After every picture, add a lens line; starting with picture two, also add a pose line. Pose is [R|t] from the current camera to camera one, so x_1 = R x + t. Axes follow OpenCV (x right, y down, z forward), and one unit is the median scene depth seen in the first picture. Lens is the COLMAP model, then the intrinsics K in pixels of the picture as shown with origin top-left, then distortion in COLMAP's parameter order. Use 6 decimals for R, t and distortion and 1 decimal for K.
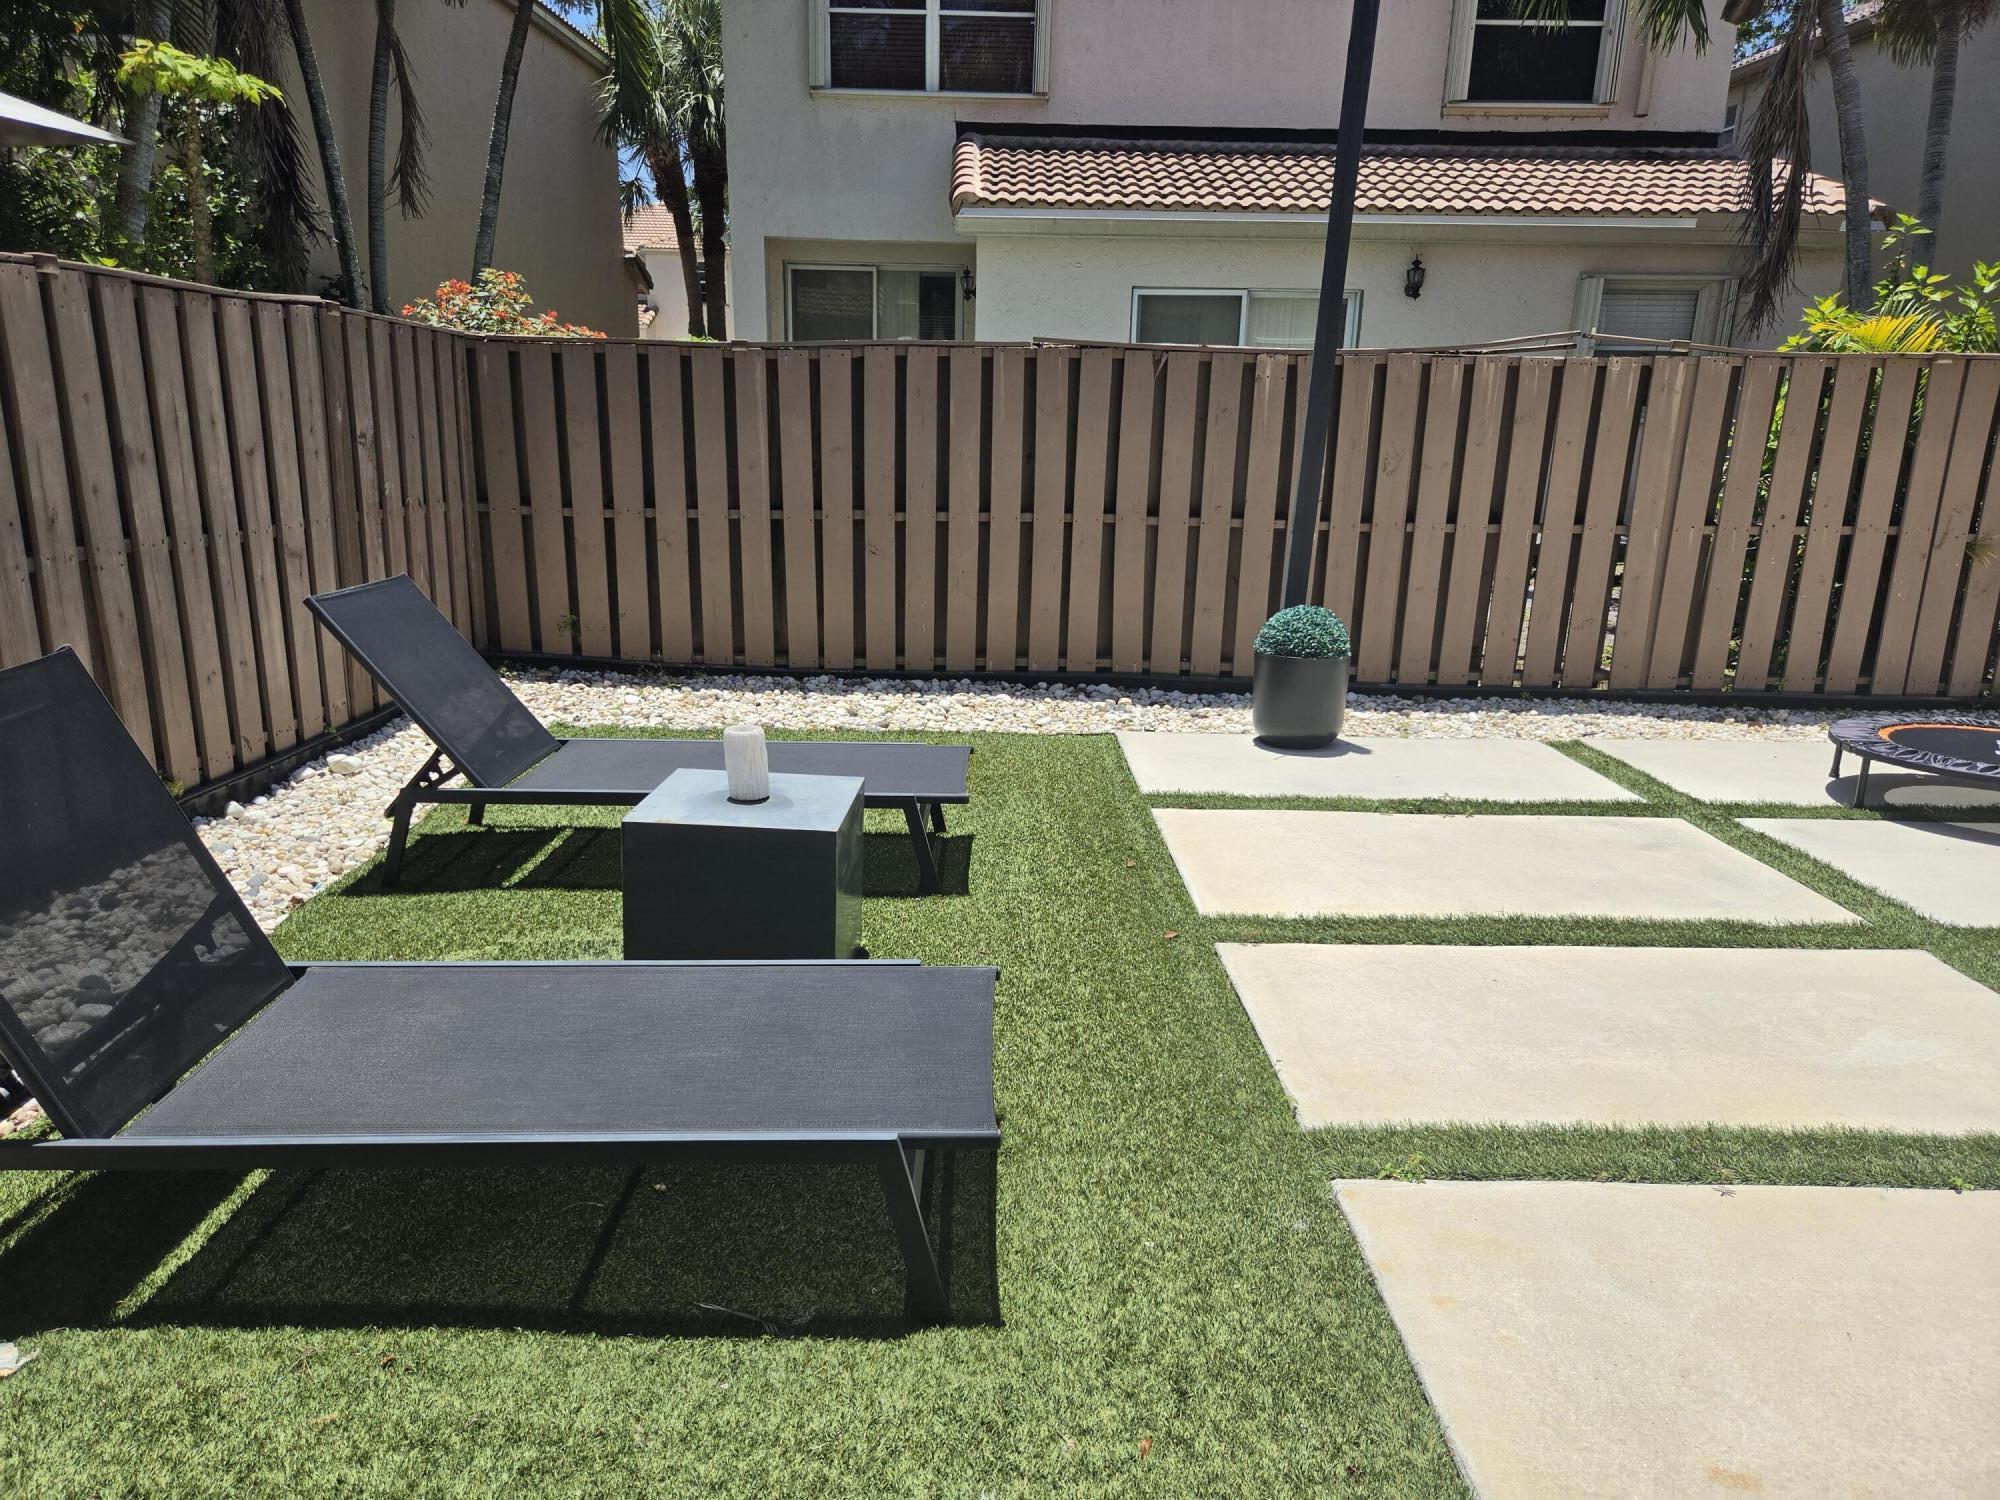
lens RADIAL K [[1353.5, 0, 974.5], [0, 1353.5, 745.0], [0, 0, 1]] dist [0.074592, -0.057977]
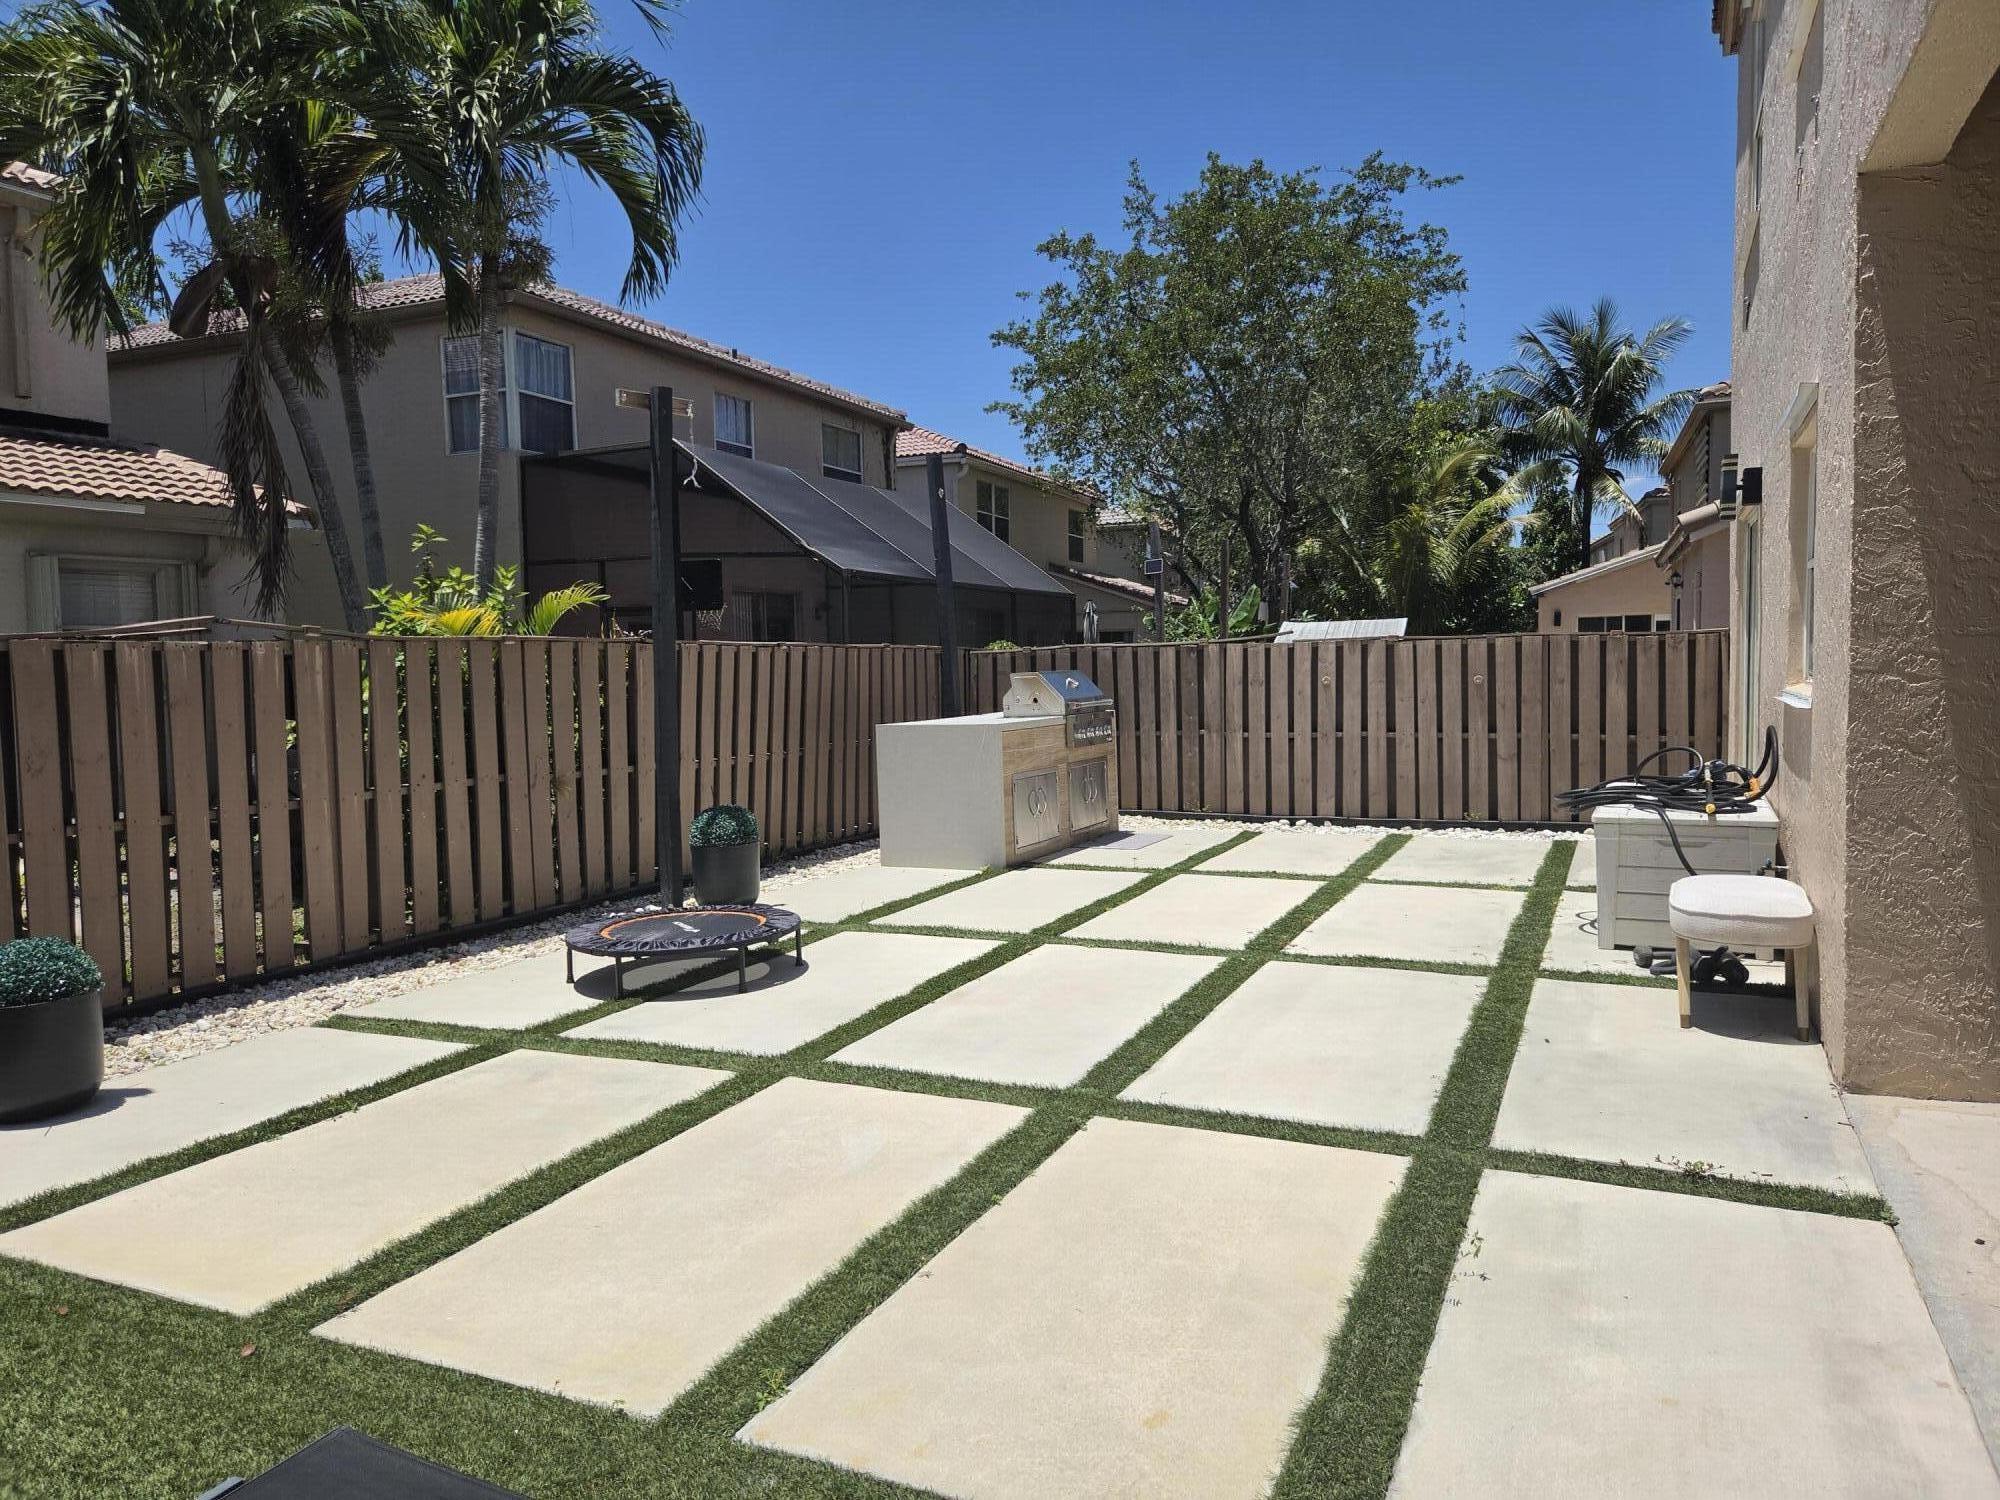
lens RADIAL K [[1353.5, 0, 974.5], [0, 1353.5, 745.0], [0, 0, 1]] dist [0.074592, -0.057977]
pose [[0.439894, -0.087225, 0.893804, -0.212240], [0.254538, 0.966568, -0.030948, -0.041042], [-0.861222, 0.241120, 0.447389, 0.106544]]
